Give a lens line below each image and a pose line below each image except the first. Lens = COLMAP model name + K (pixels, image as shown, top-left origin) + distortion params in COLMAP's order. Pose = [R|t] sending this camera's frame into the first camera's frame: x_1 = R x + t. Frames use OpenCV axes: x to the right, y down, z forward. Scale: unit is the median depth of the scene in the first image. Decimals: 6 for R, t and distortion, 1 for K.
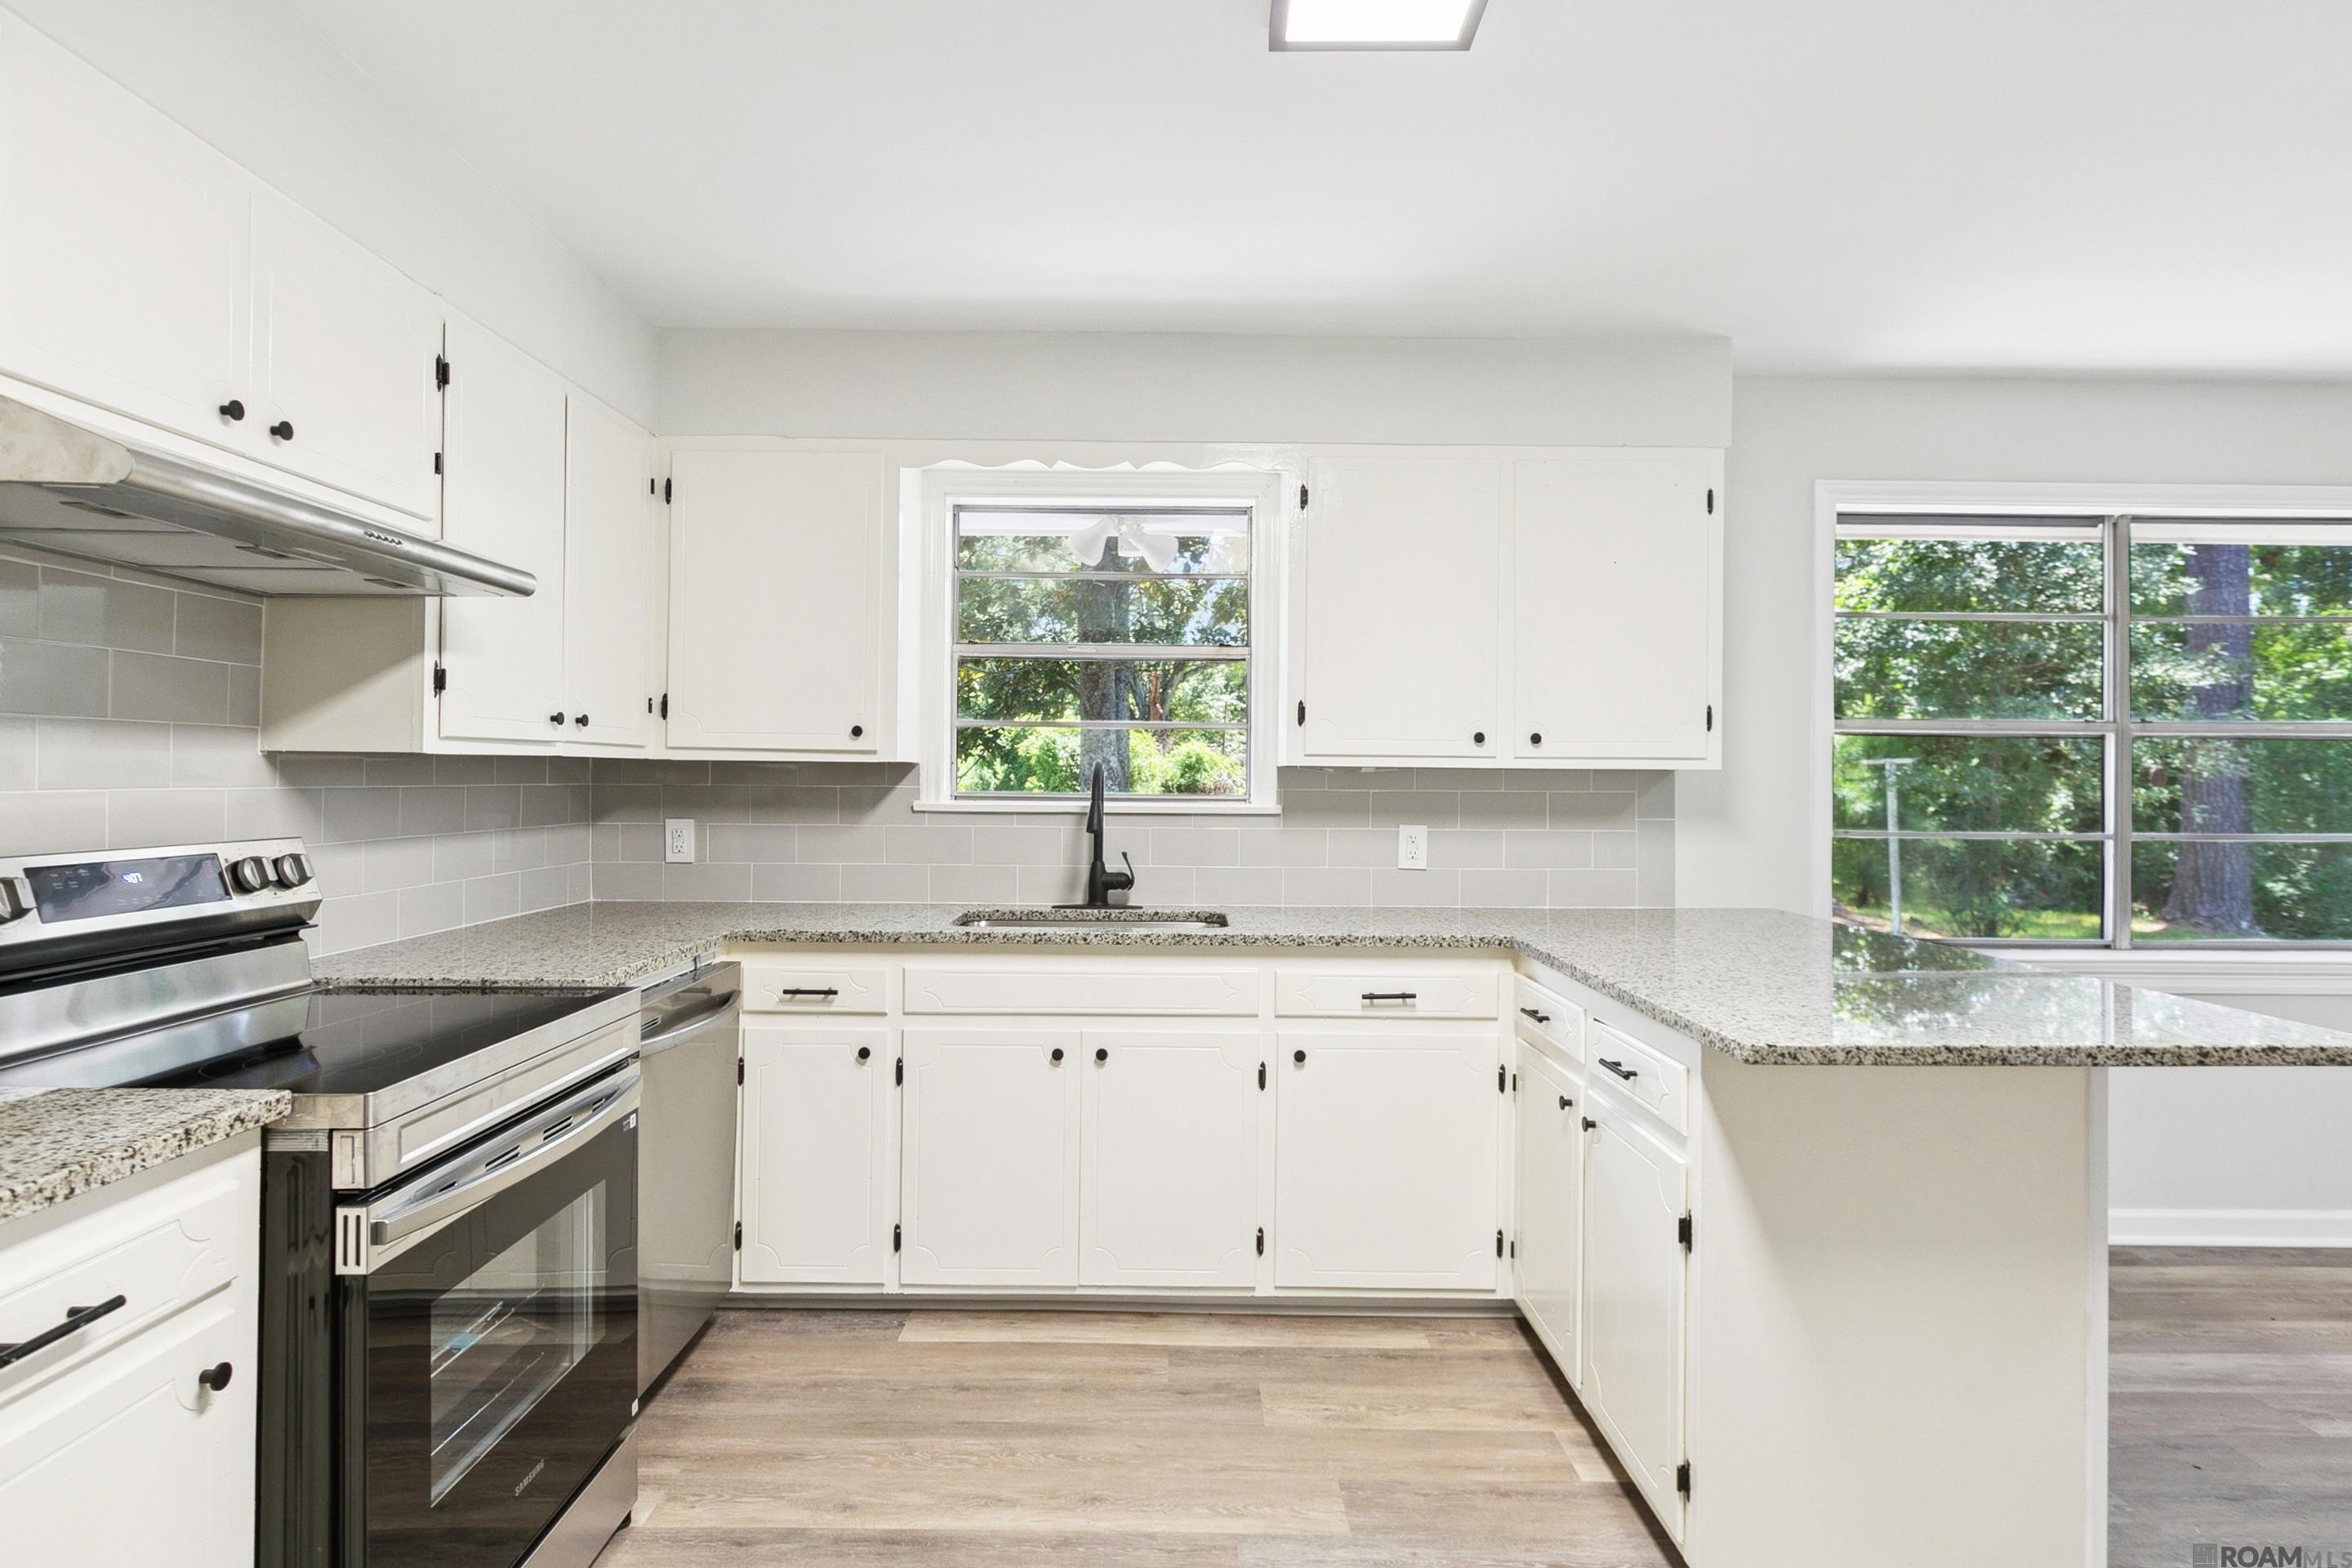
lens RADIAL K [[1252.3, 0, 1174.7], [0, 1252.3, 777.1], [0, 0, 1]] dist [-0.005387, 0.000222]
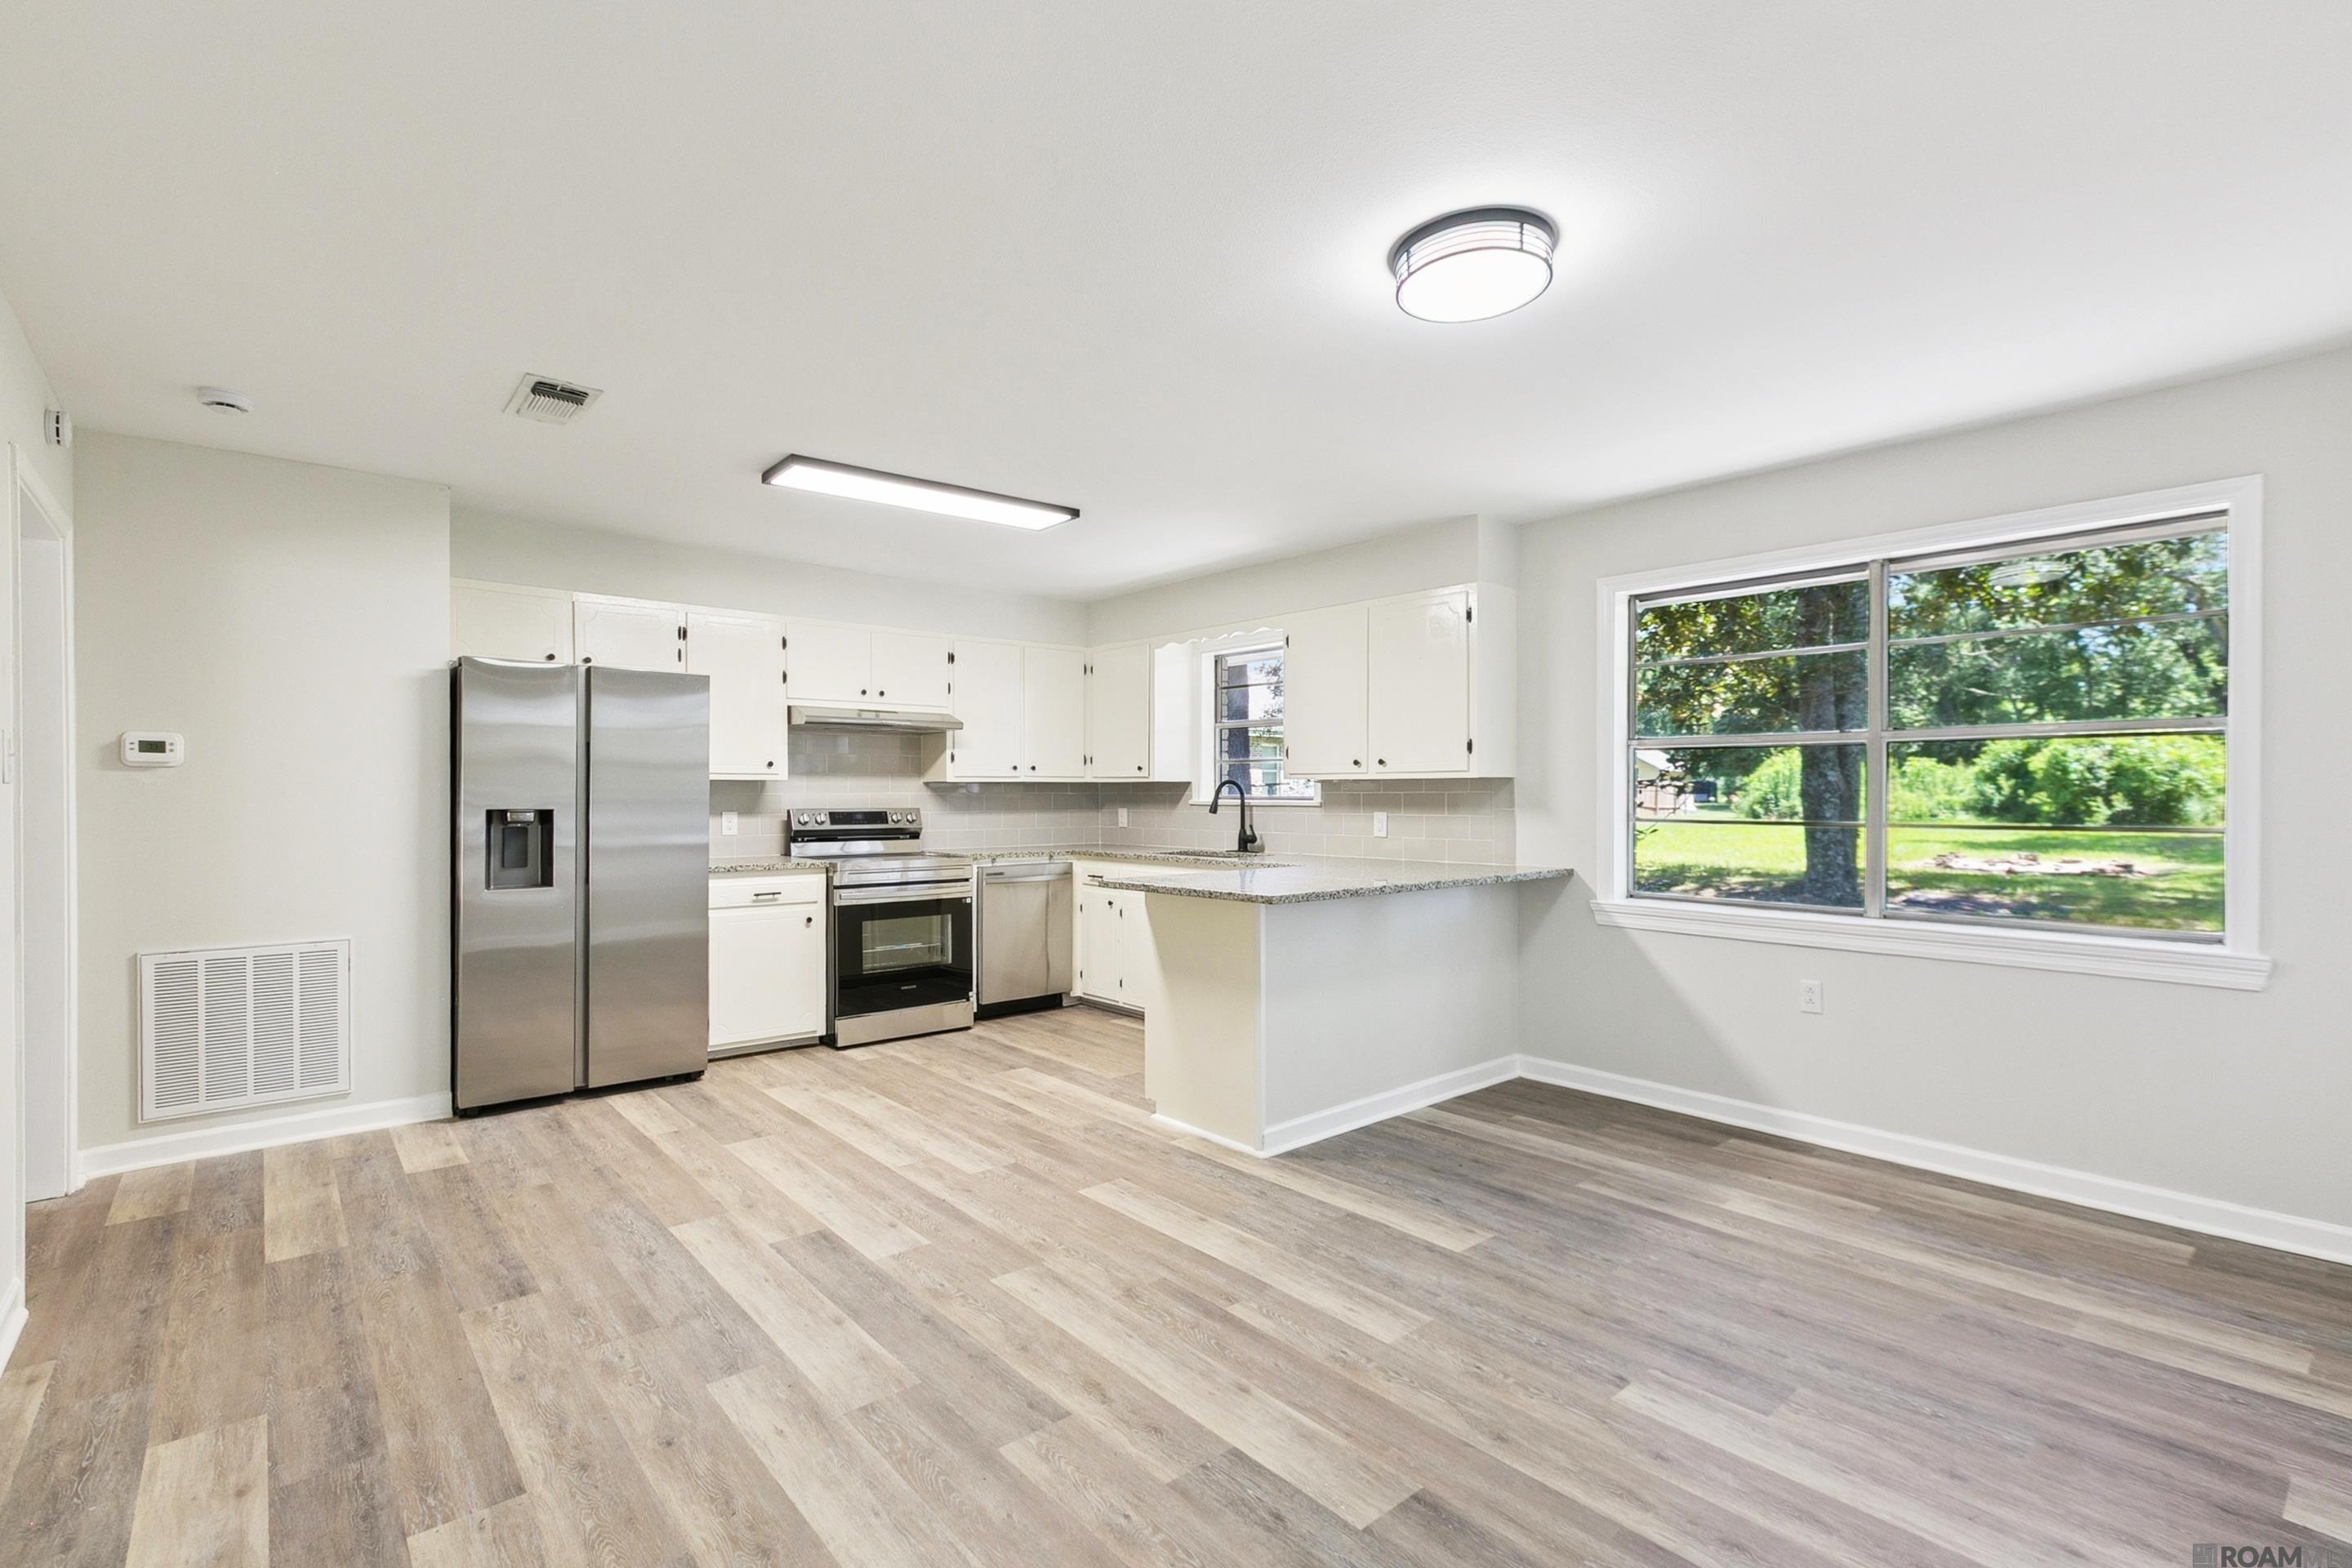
lens RADIAL K [[1052.7, 0, 1171.6], [0, 1052.7, 794.3], [0, 0, 1]] dist [-0.000639, -0.000183]
pose [[0.658315, -0.008163, -0.752699, 1.169874], [0.006821, 0.999965, -0.004878, 0.019692], [0.752712, -0.001922, 0.658347, -0.207155]]
